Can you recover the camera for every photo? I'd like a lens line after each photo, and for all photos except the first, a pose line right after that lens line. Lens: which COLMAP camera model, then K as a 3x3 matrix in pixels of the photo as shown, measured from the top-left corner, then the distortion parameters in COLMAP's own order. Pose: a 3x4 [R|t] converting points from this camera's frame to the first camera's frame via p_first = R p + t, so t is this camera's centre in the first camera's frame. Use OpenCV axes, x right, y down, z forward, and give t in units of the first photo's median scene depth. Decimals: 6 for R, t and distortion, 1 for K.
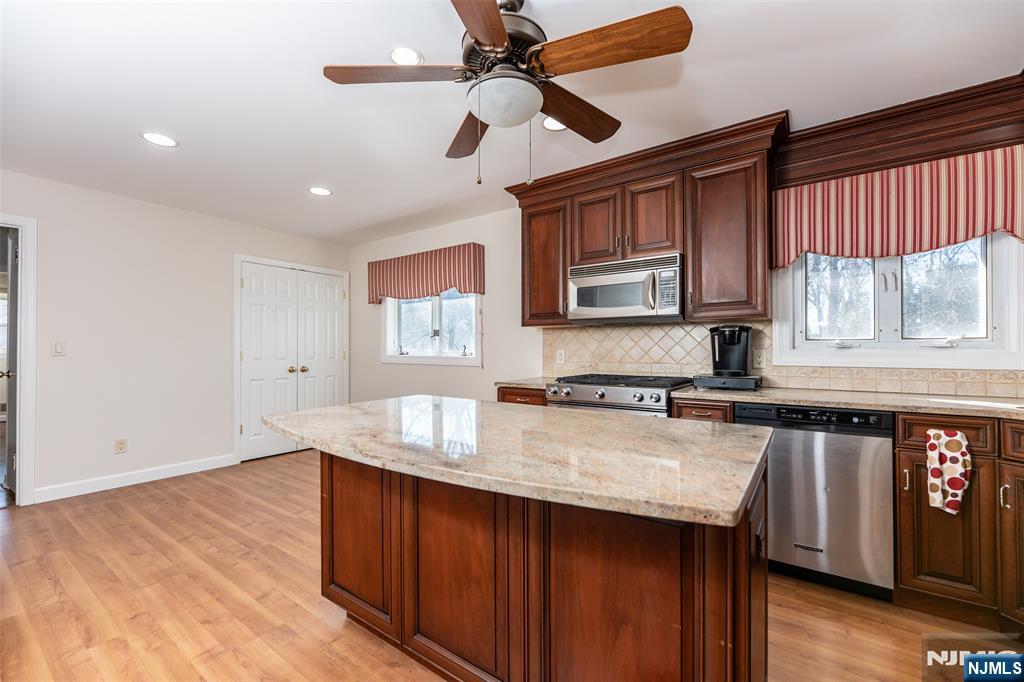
lens RADIAL K [[413.8, 0, 517.3], [0, 413.8, 344.7], [0, 0, 1]] dist [0.003067, -0.001084]
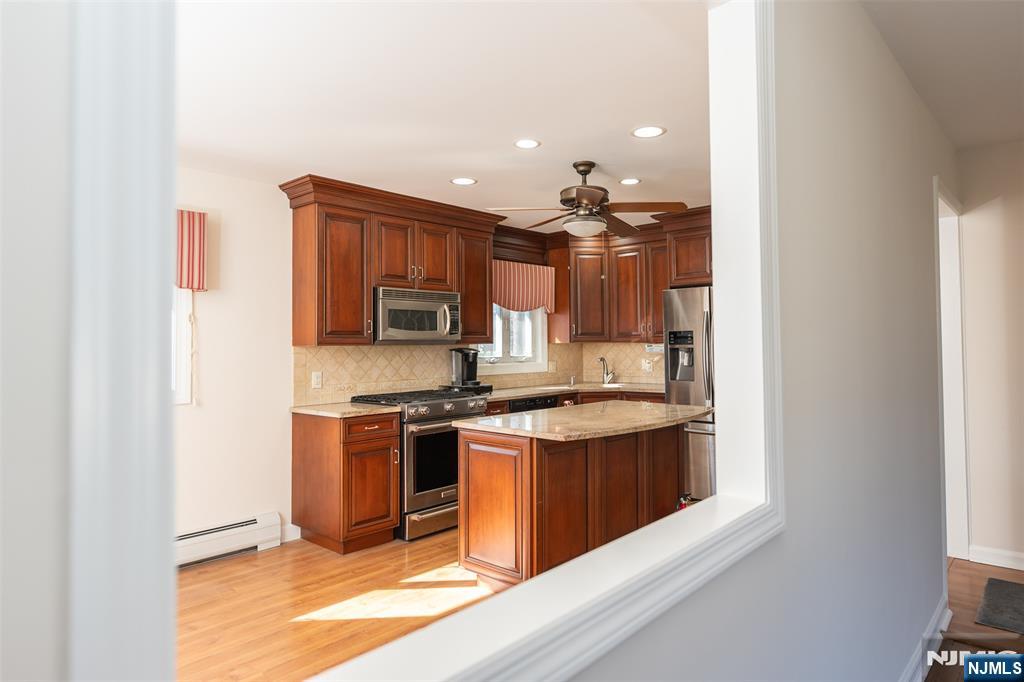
lens RADIAL K [[610.1, 0, 544.5], [0, 610.1, 328.2], [0, 0, 1]] dist [-0.007062, 0.000845]
pose [[0.093202, 0.027626, 0.995264, -2.070002], [-0.000340, 0.999616, -0.027715, -0.081049], [-0.995647, 0.002245, 0.093175, 0.776191]]
